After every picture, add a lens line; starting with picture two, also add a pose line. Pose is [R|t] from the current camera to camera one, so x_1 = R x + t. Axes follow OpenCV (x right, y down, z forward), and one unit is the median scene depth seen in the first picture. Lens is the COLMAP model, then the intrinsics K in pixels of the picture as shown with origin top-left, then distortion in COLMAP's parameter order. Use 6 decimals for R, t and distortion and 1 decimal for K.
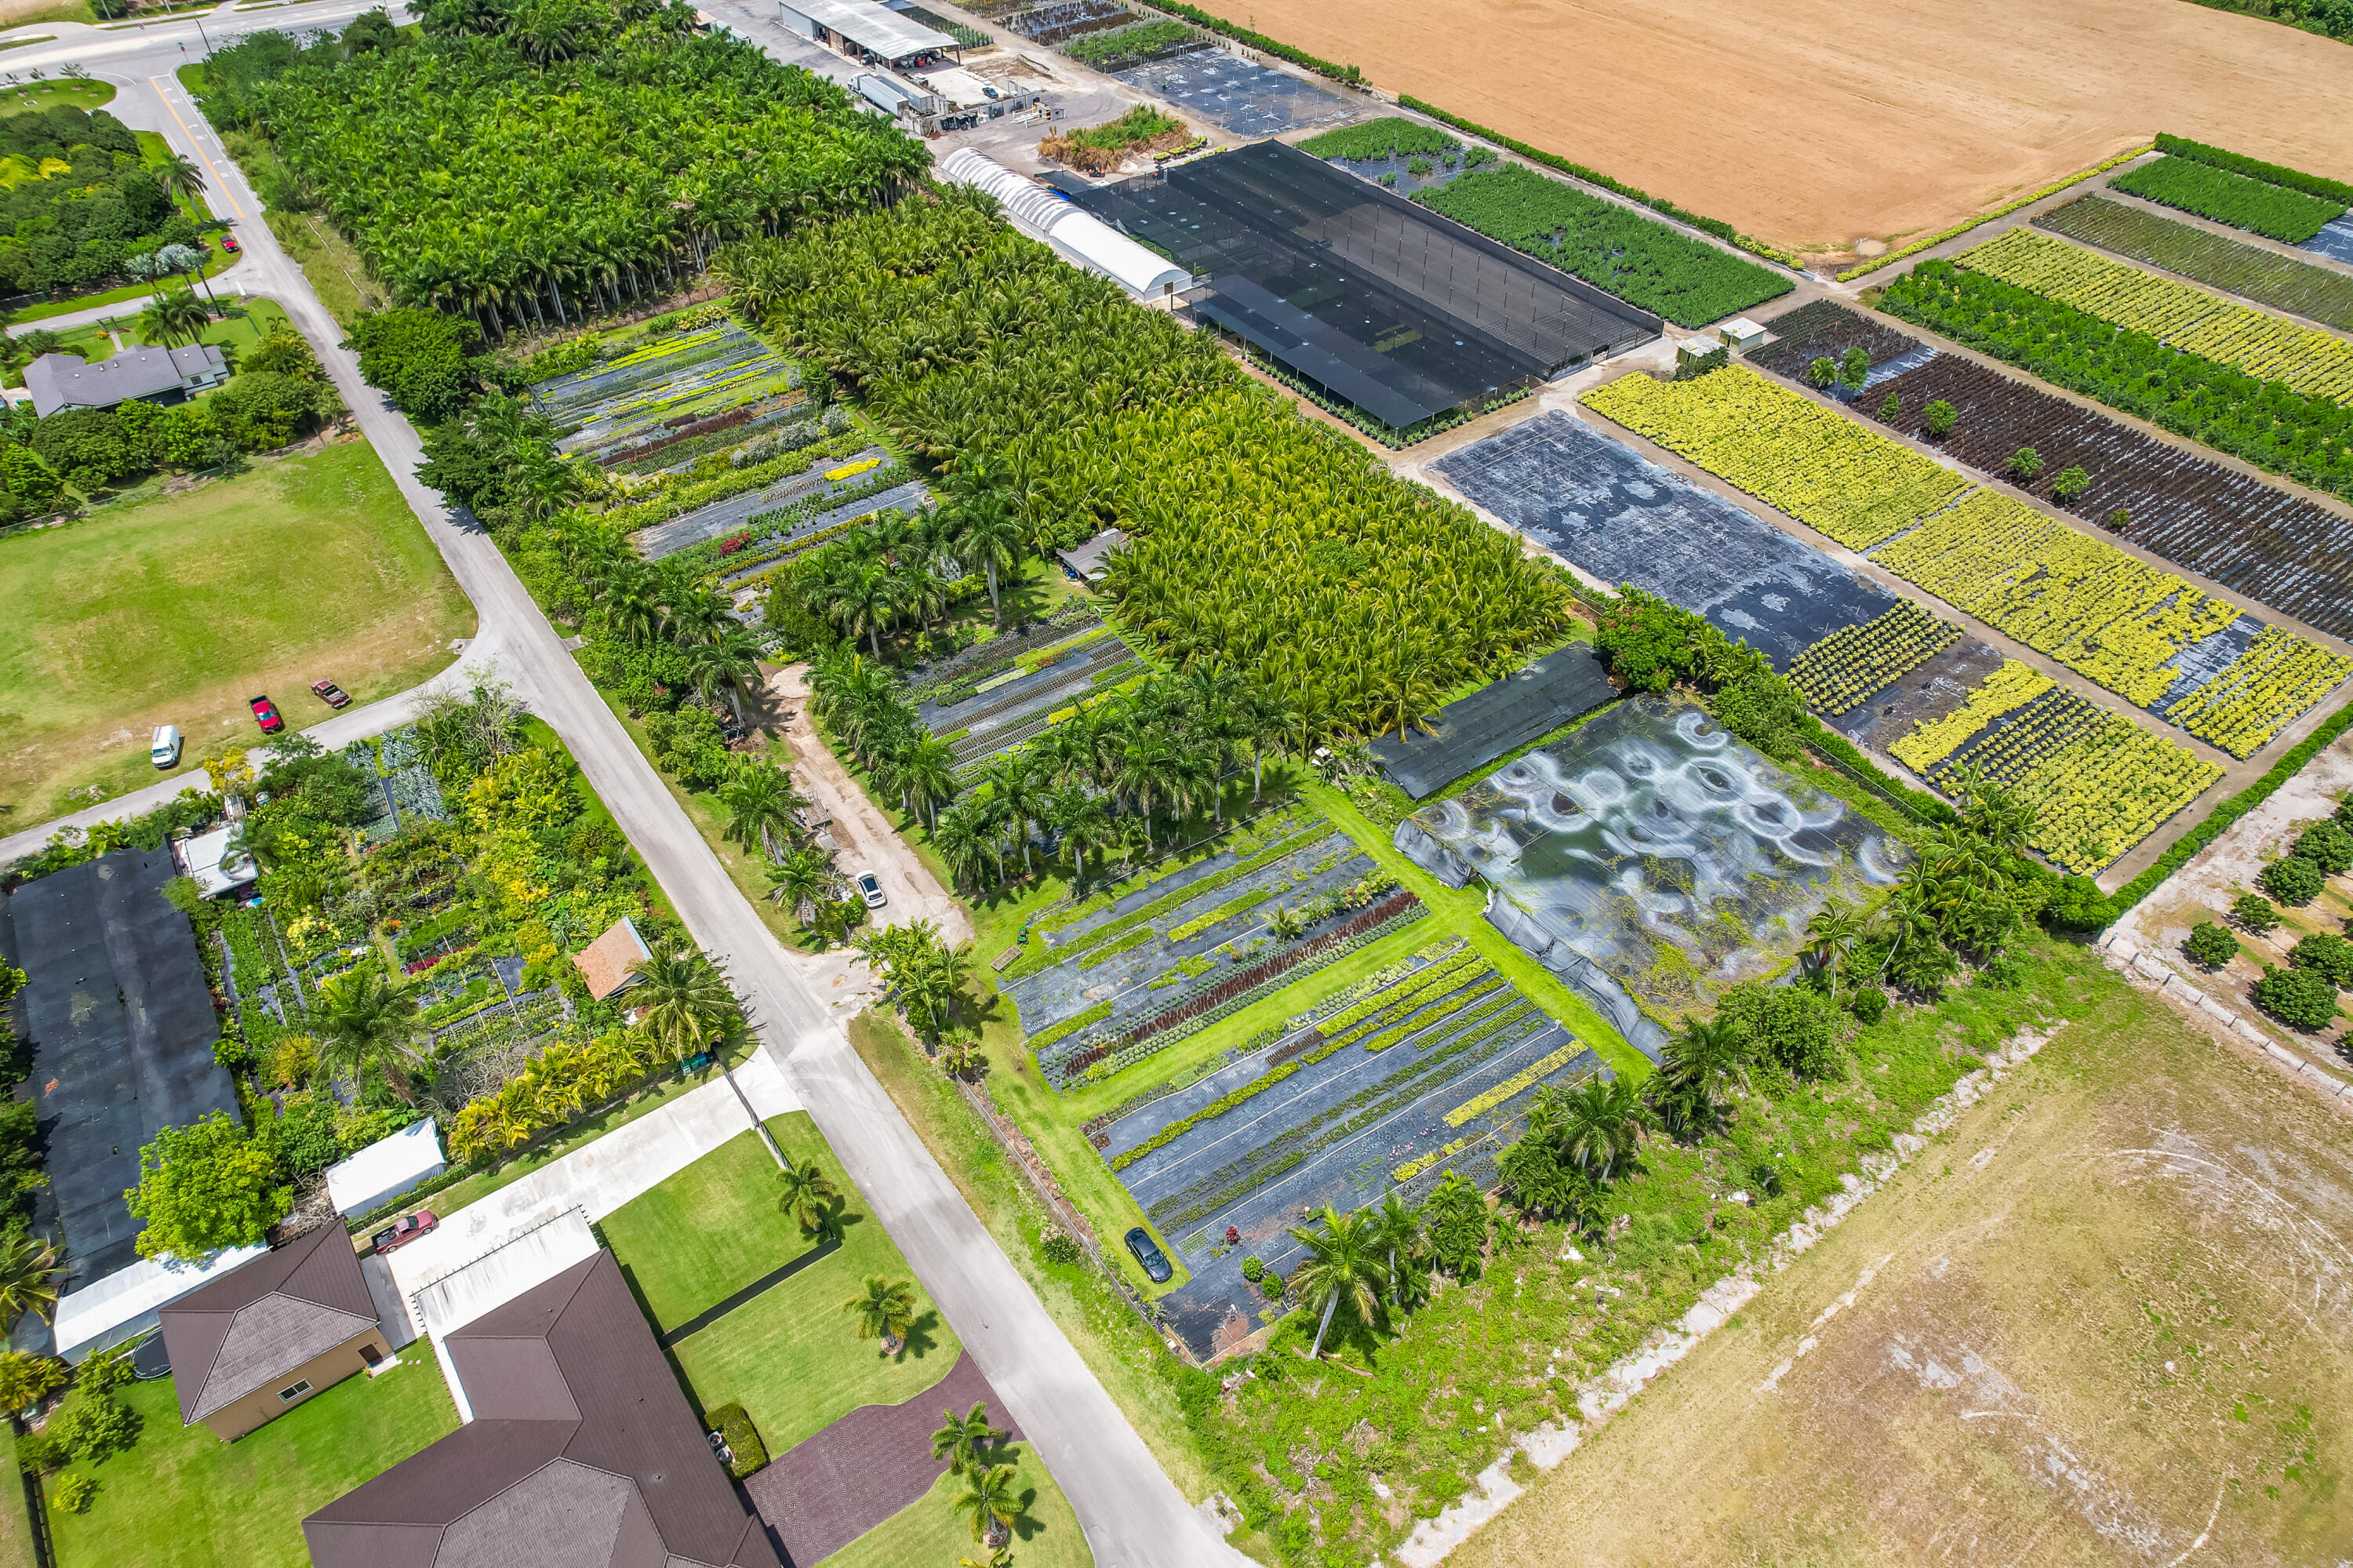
lens RADIAL K [[1539.4, 0, 1172.1], [0, 1539.4, 783.6], [0, 0, 1]] dist [-0.081928, 0.078124]
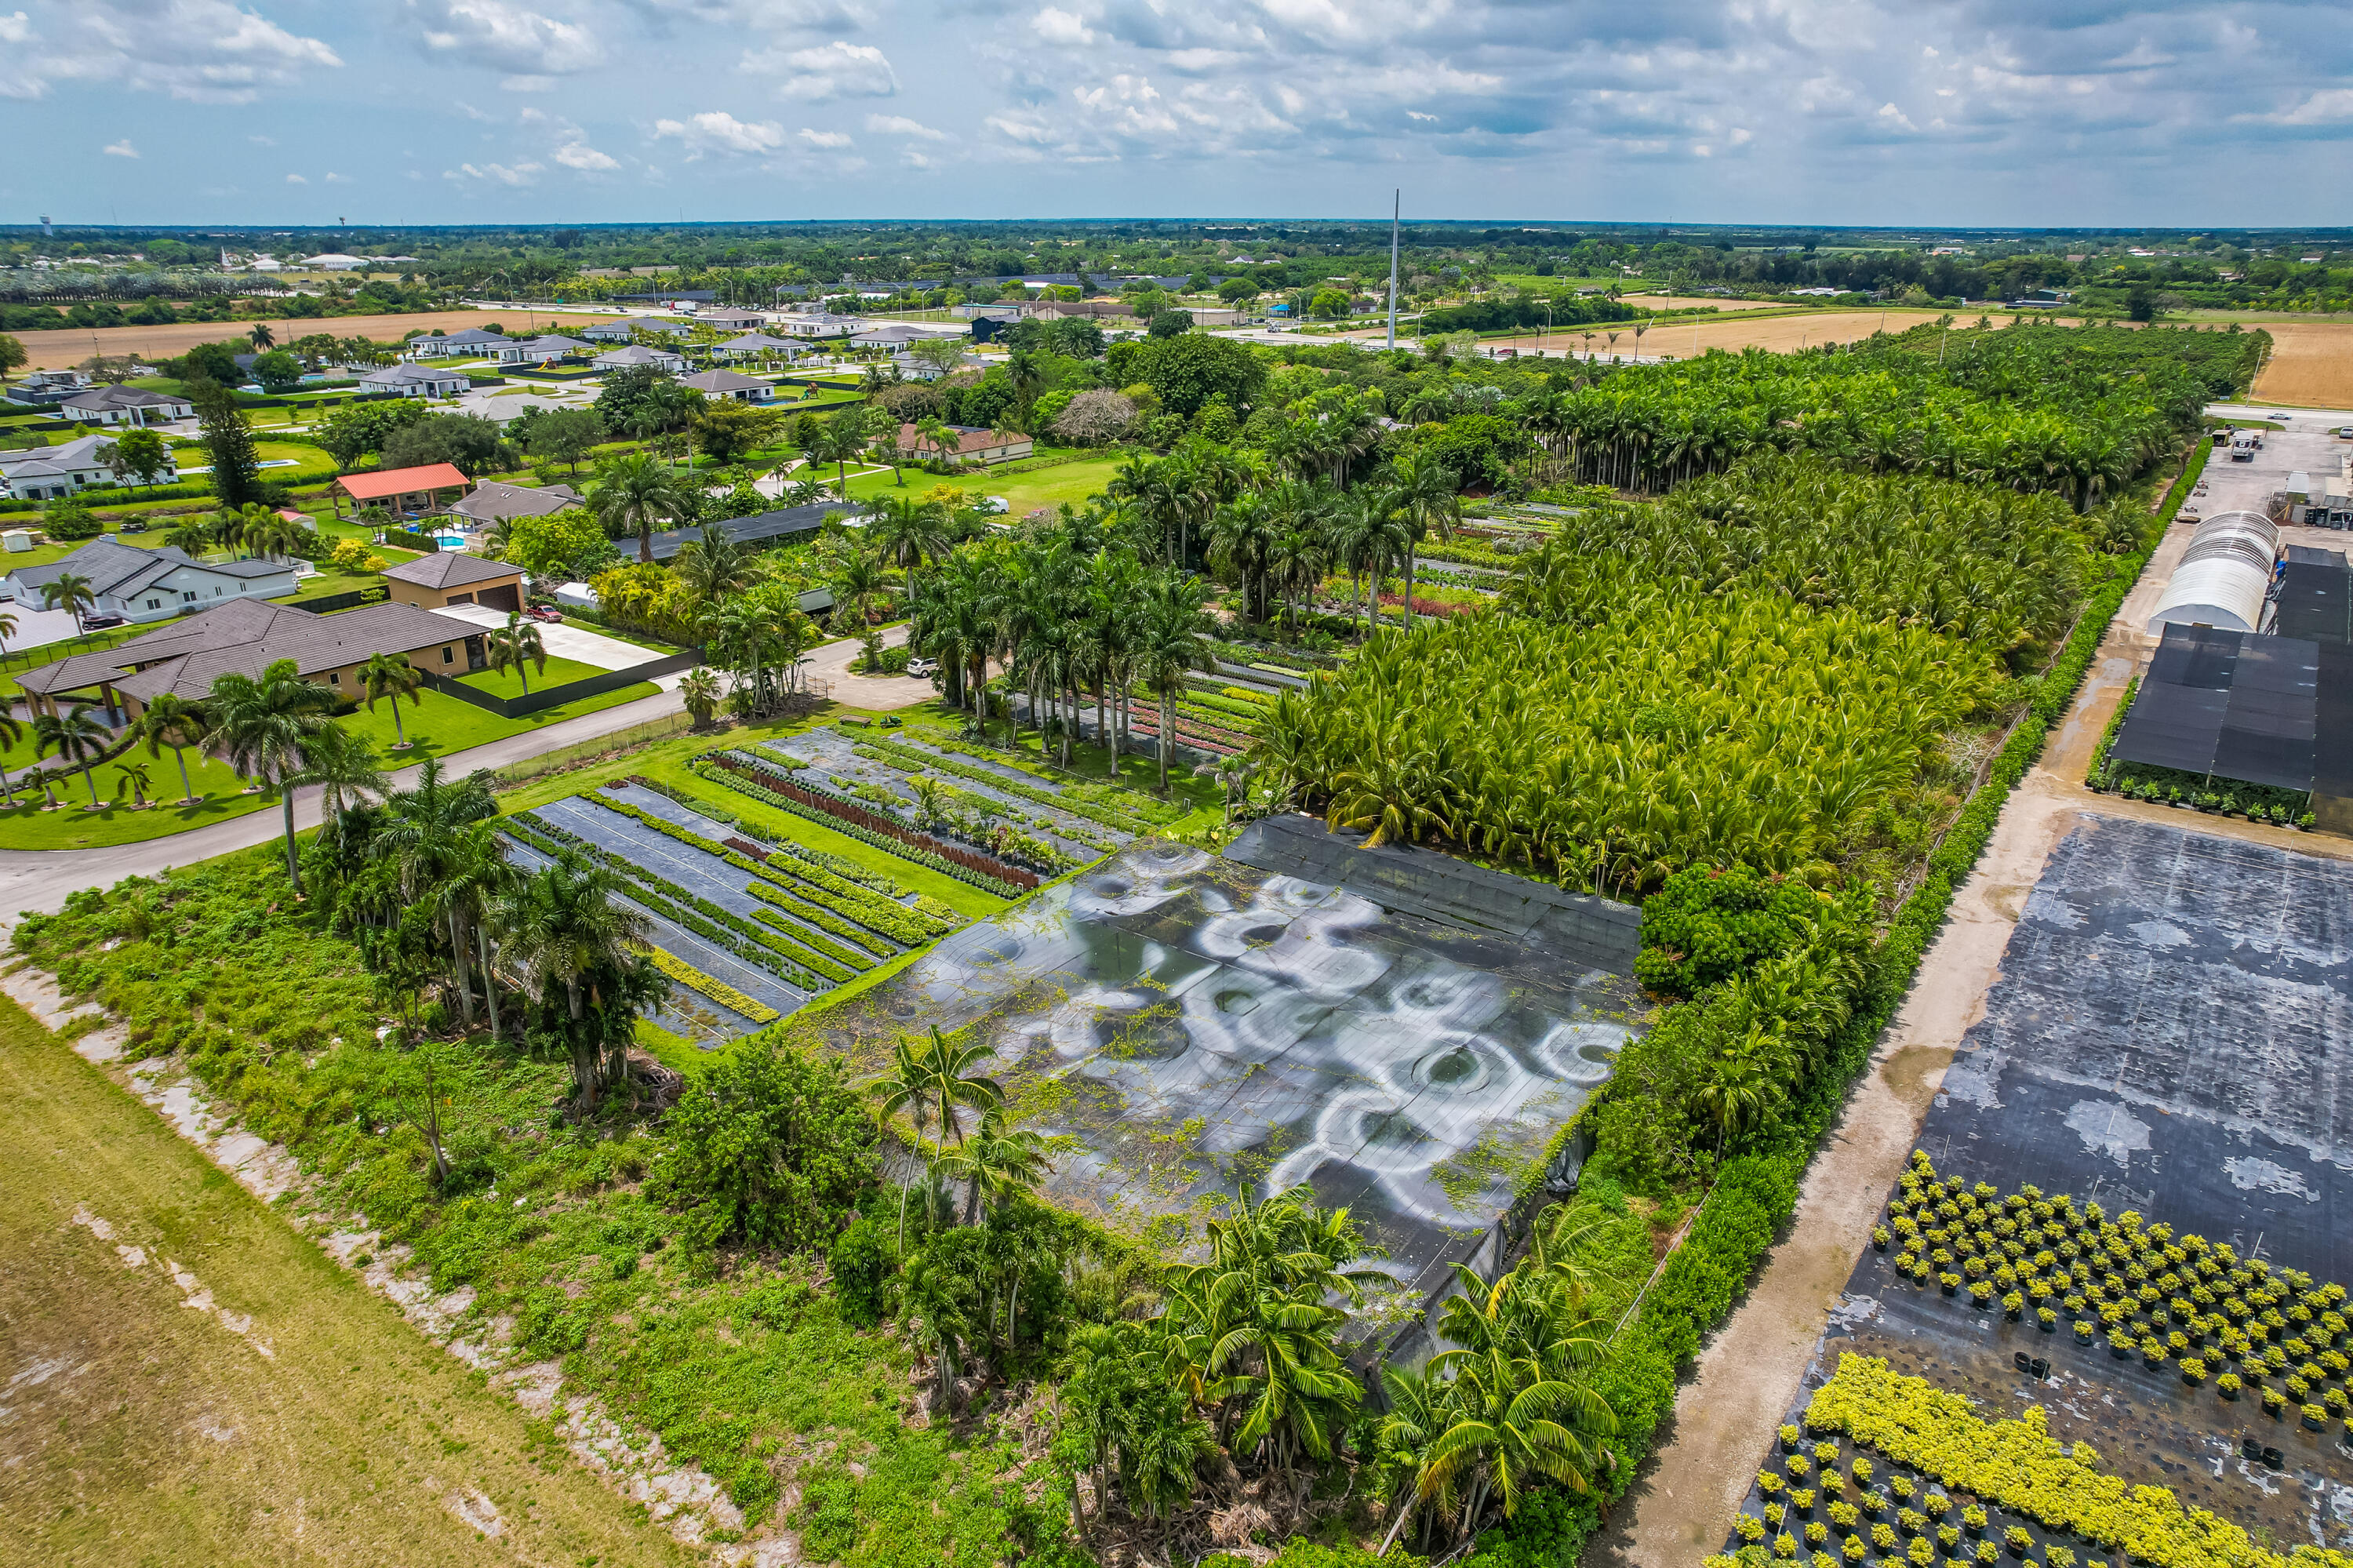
lens RADIAL K [[1505.7, 0, 1176.5], [0, 1505.7, 784.0], [0, 0, 1]] dist [-0.080538, 0.075585]
pose [[0.298521, 0.346103, -0.889437, 0.614536], [-0.652158, 0.754396, 0.074672, -0.042030], [0.696832, 0.557763, 0.450917, 0.579785]]
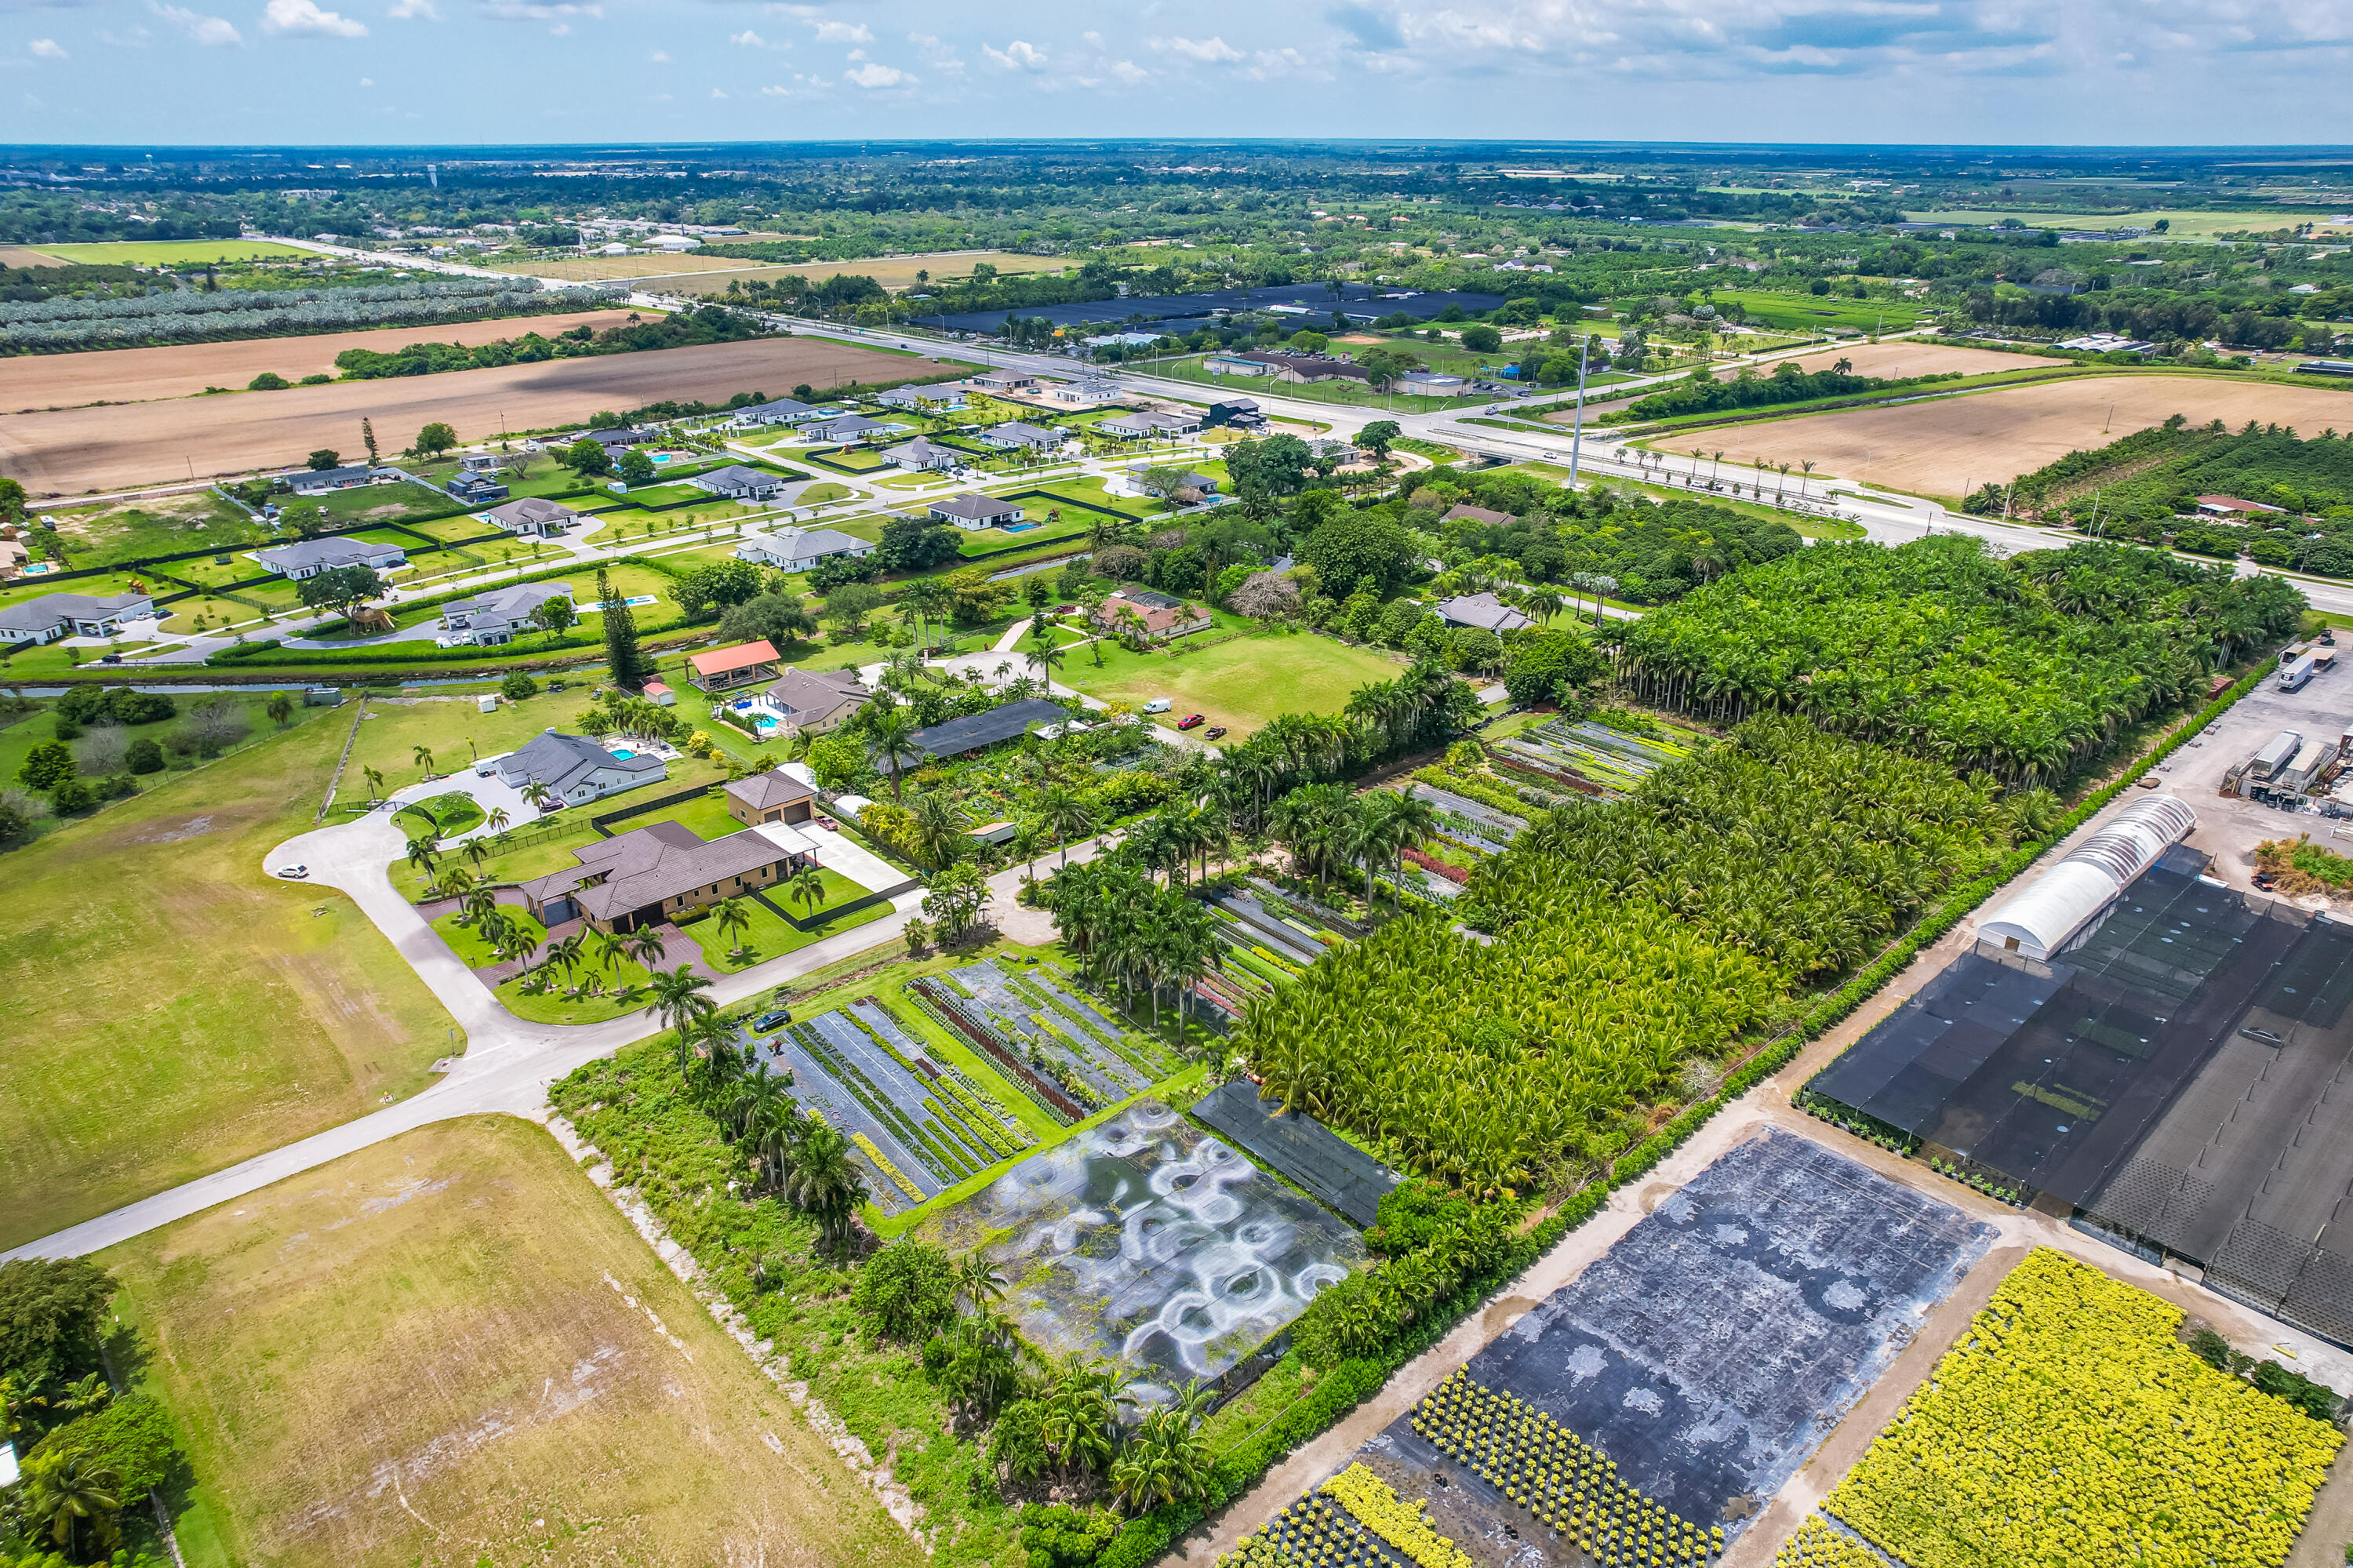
lens RADIAL K [[1539.4, 0, 1172.1], [0, 1539.4, 783.6], [0, 0, 1]] dist [-0.081928, 0.078124]
pose [[0.110364, 0.397752, -0.910831, 0.931155], [-0.674838, 0.702787, 0.225132, -0.345464], [0.729667, 0.589817, 0.345980, 0.392209]]
